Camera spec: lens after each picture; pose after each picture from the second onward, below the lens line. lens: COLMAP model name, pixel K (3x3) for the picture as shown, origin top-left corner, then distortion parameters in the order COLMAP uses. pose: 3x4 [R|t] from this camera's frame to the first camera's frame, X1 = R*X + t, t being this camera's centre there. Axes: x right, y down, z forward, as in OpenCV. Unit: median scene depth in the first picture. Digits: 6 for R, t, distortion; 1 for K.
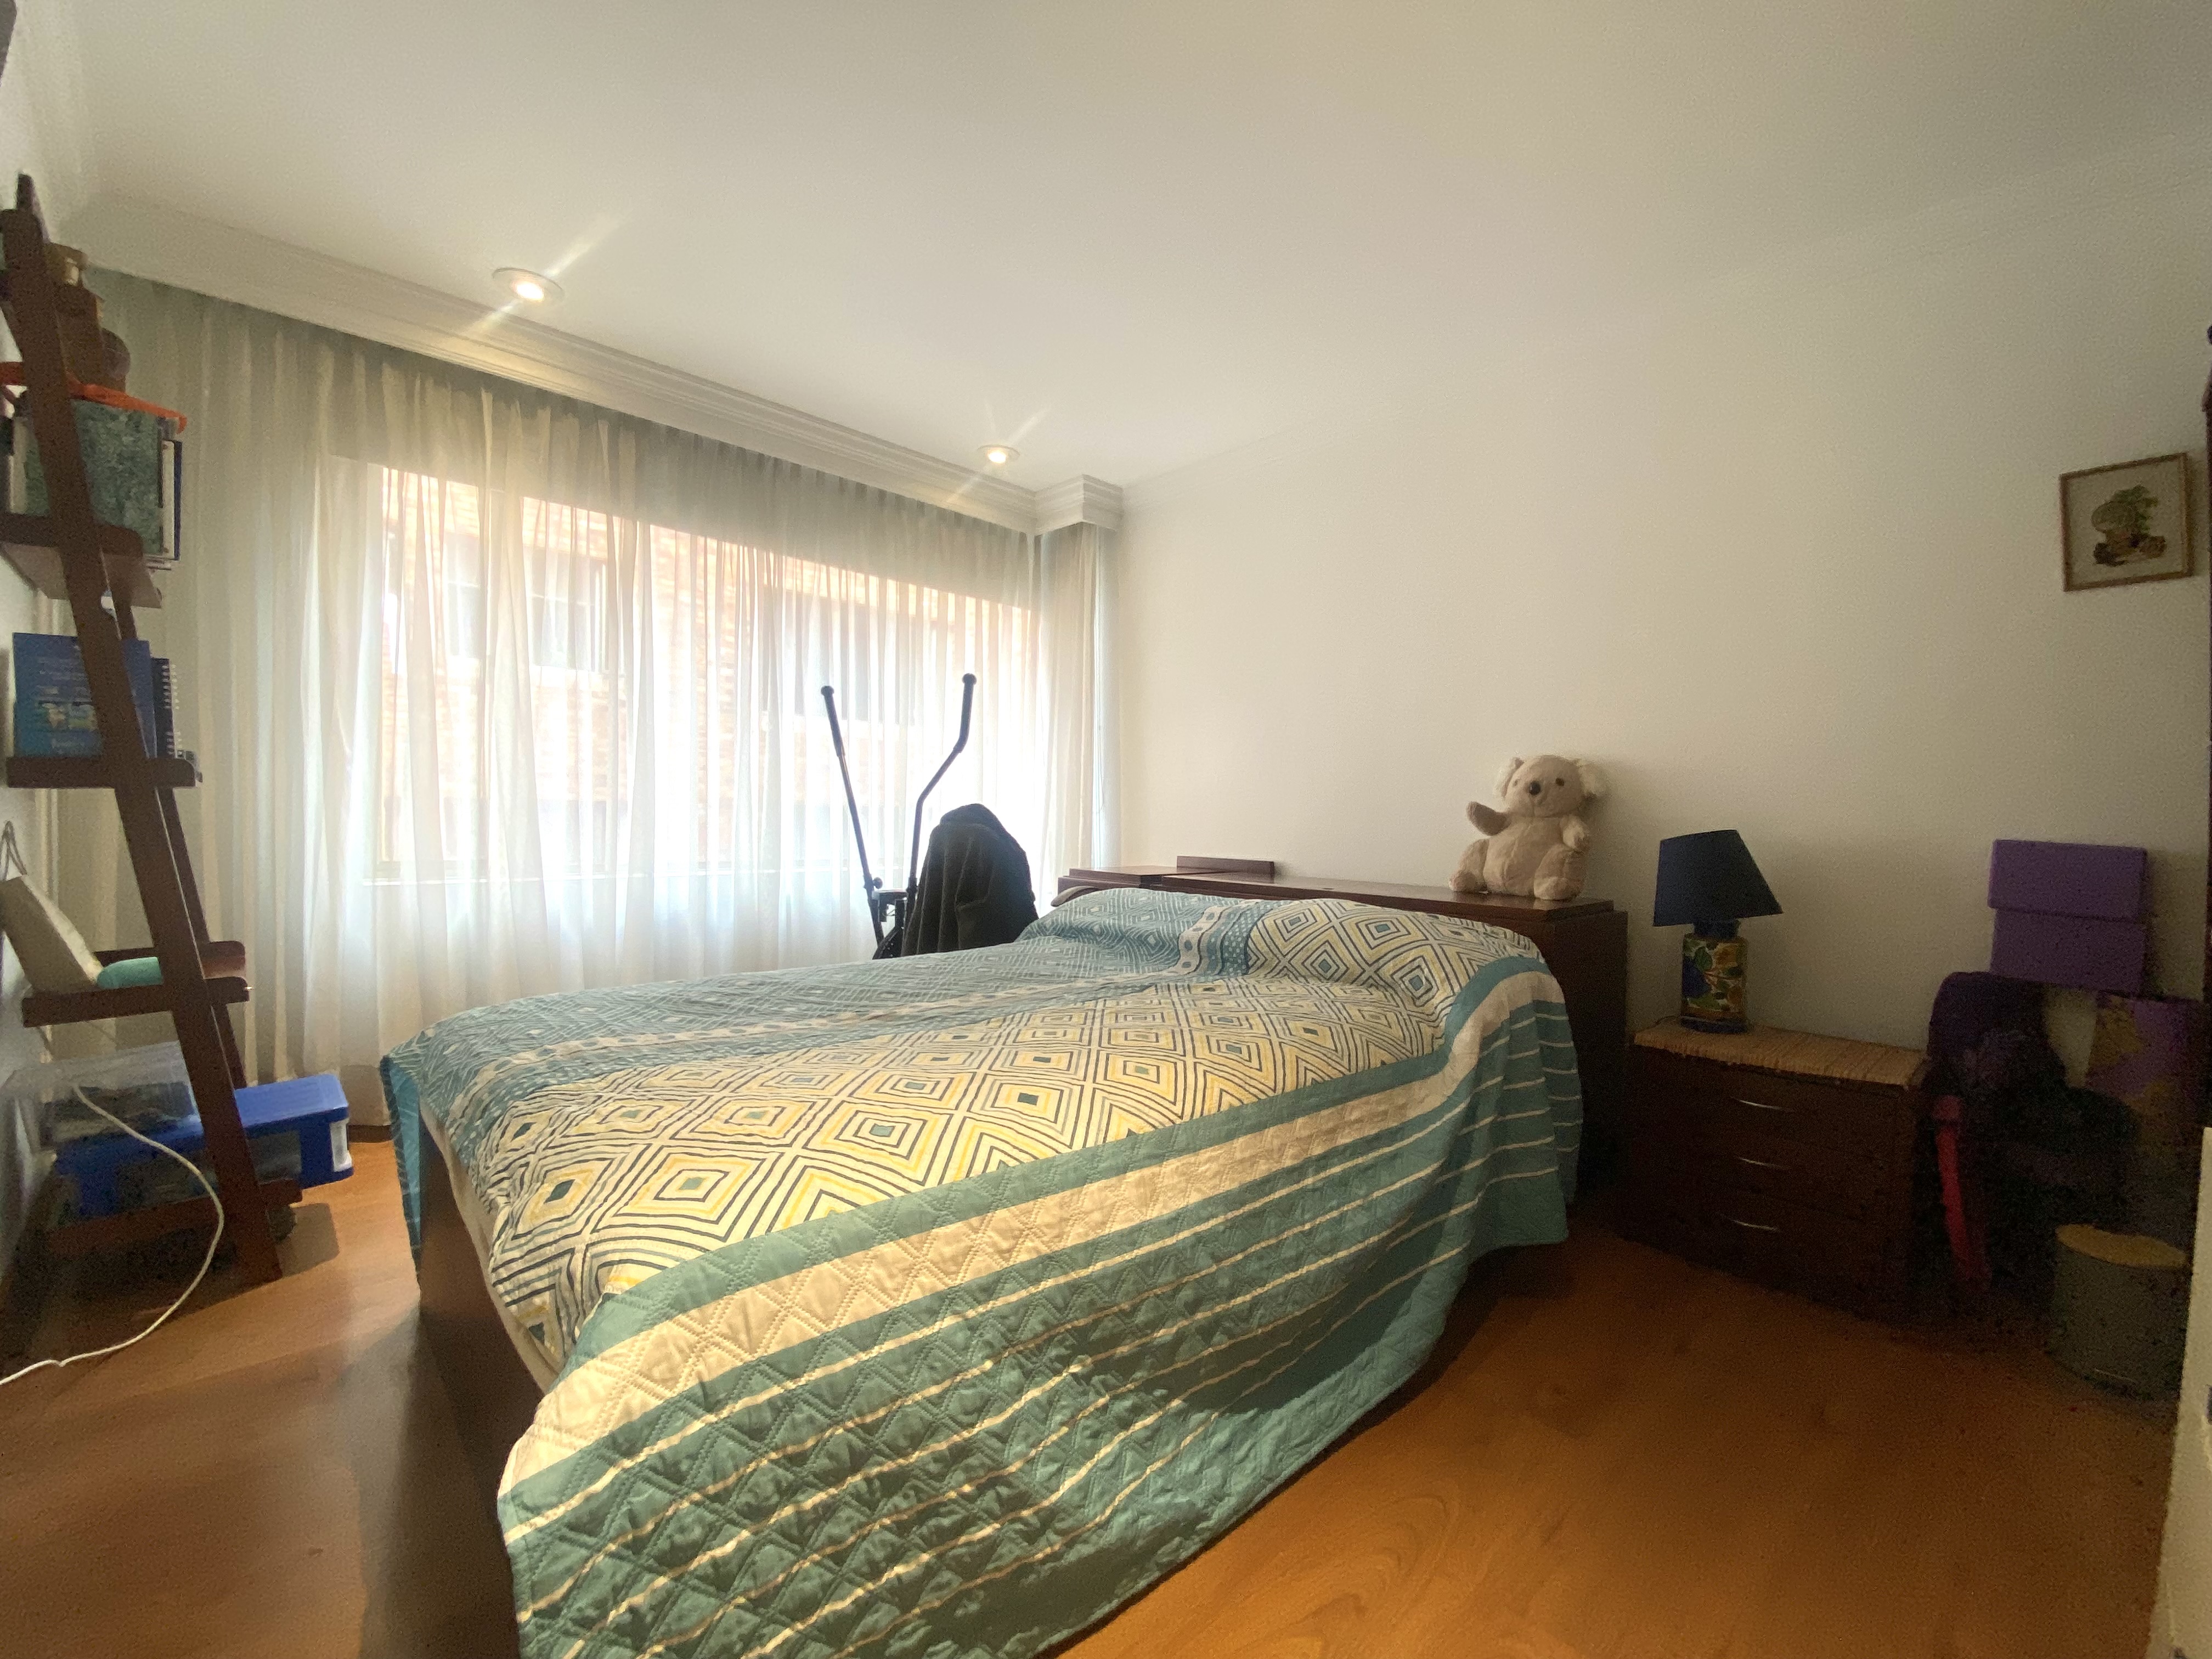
lens RADIAL K [[896.4, 0, 1101.0], [0, 896.4, 824.5], [0, 0, 1]] dist [0.034459, -0.024541]
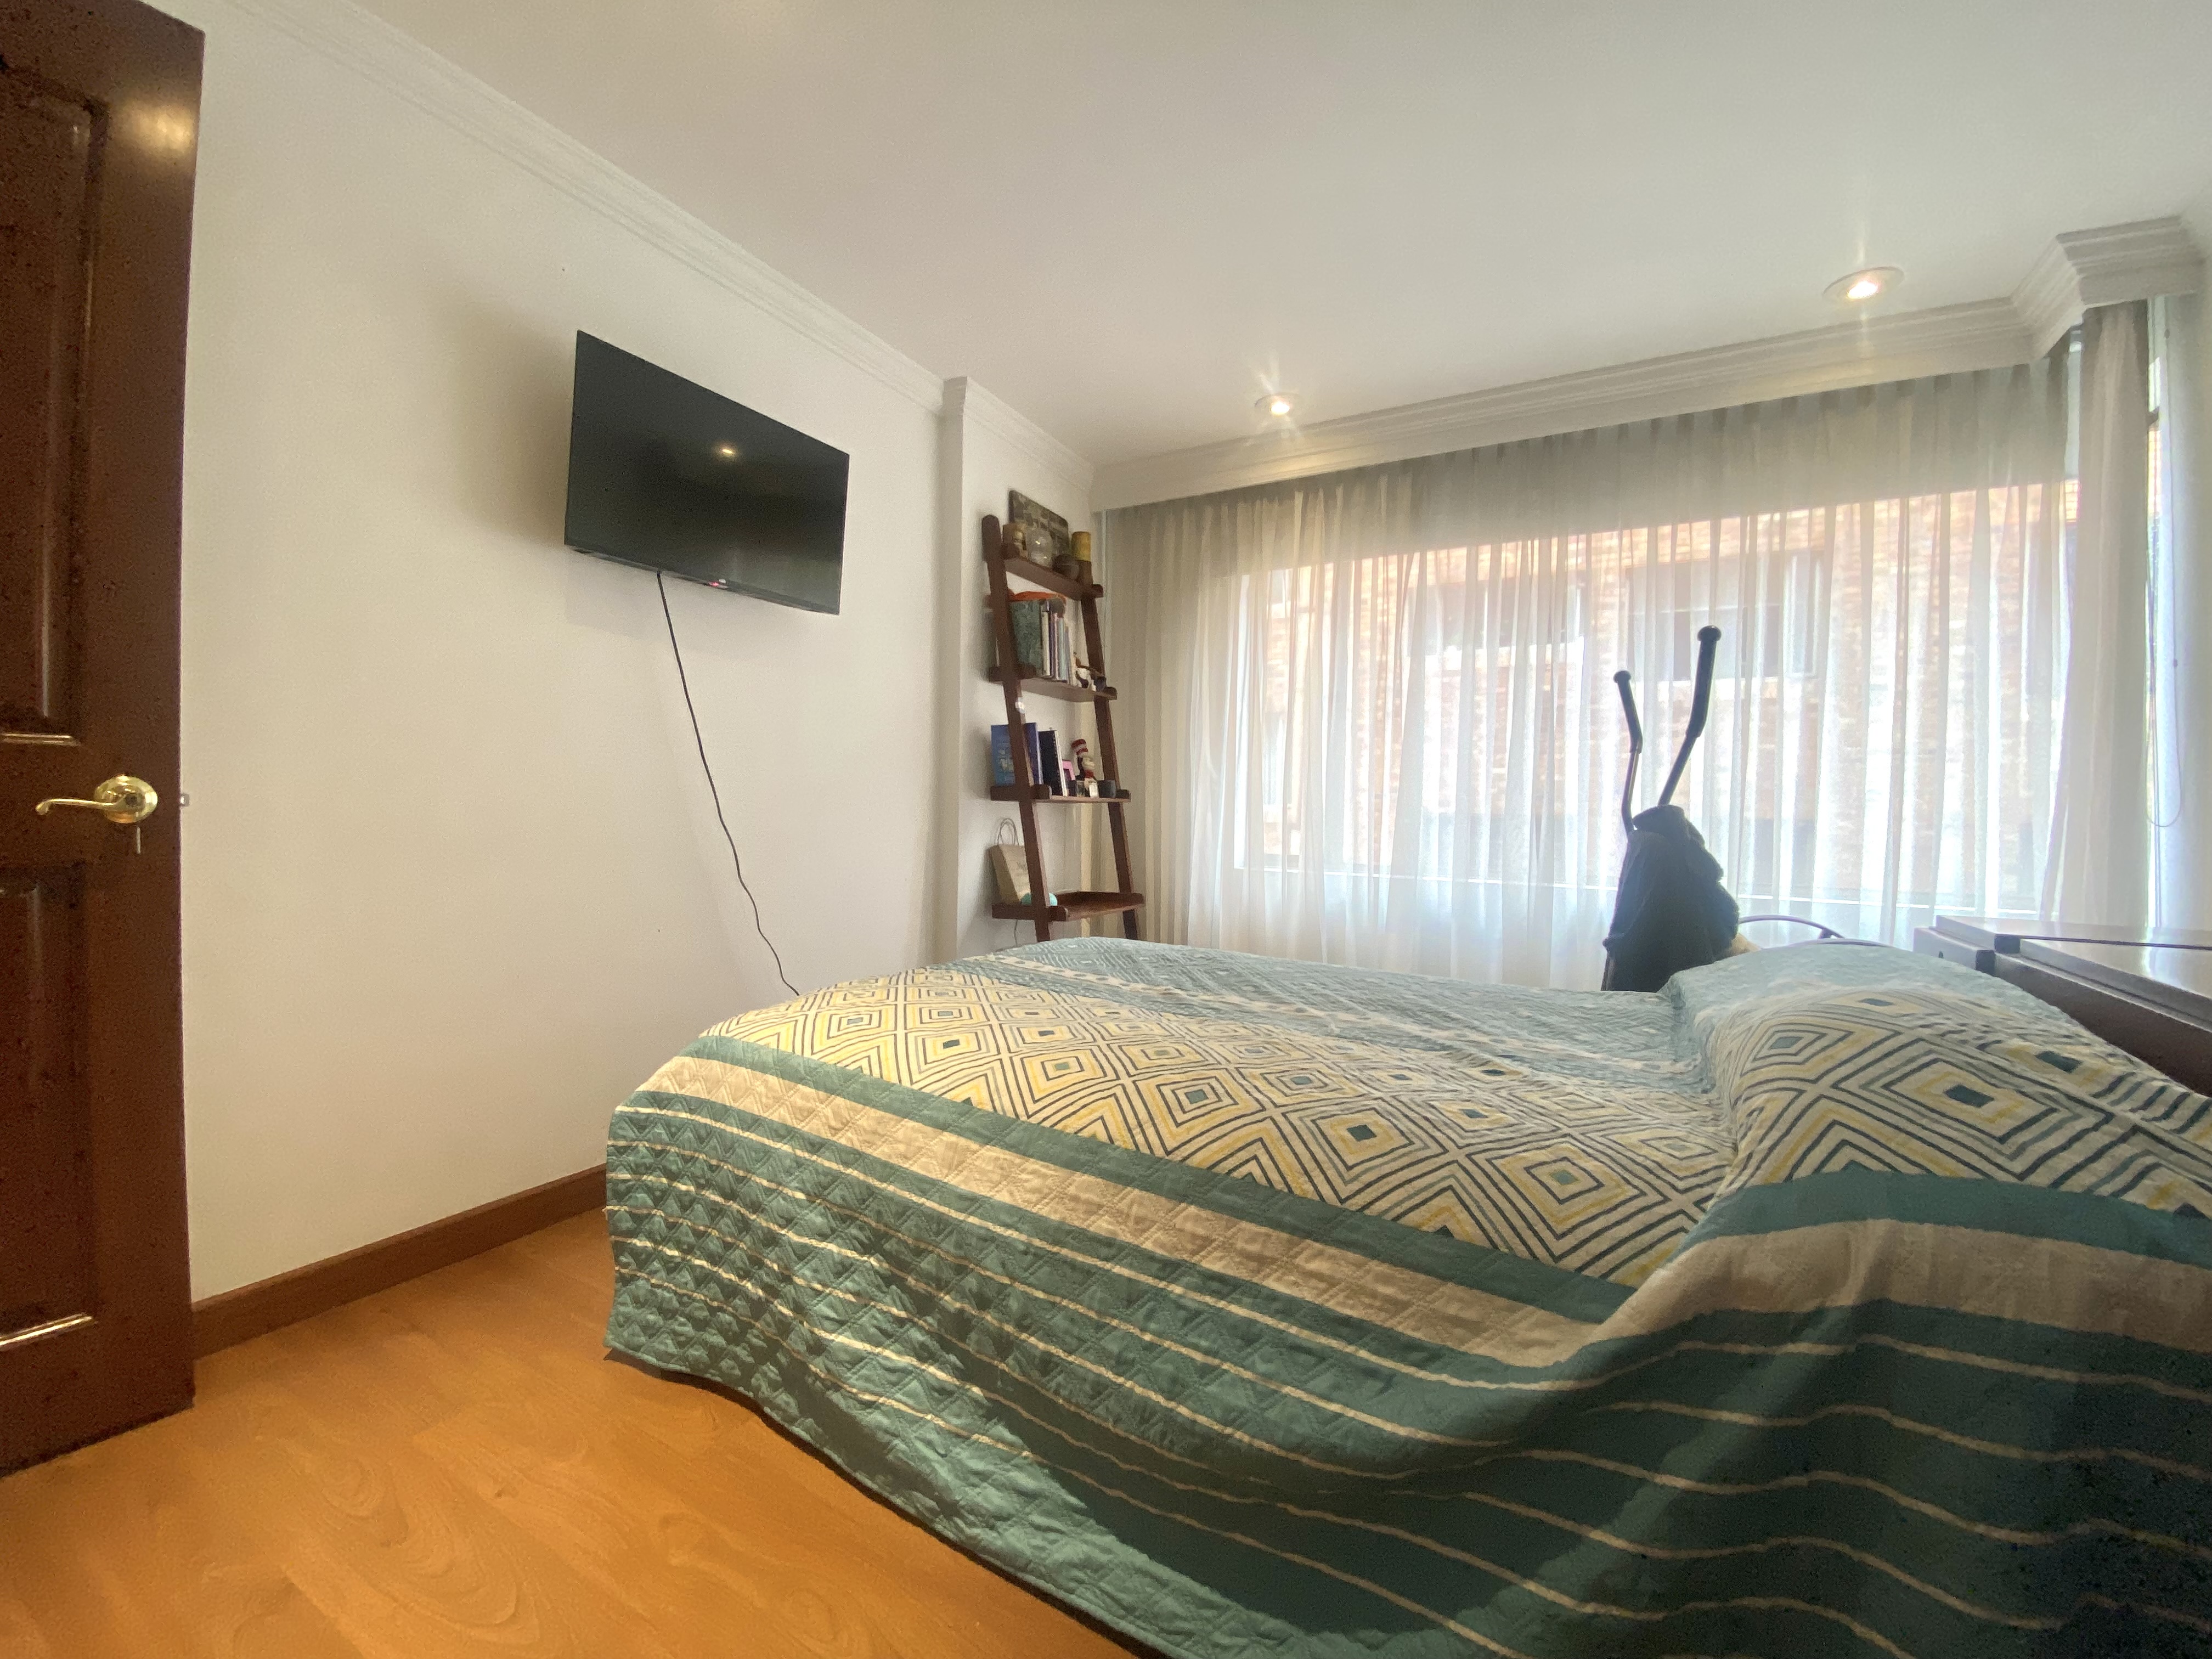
lens RADIAL K [[896.4, 0, 1101.0], [0, 896.4, 824.5], [0, 0, 1]] dist [0.034459, -0.024541]
pose [[0.299014, 0.008600, -0.954210, 1.037733], [-0.030388, 0.999538, -0.000514, 0.015552], [0.953765, 0.029150, 0.299137, 0.795014]]
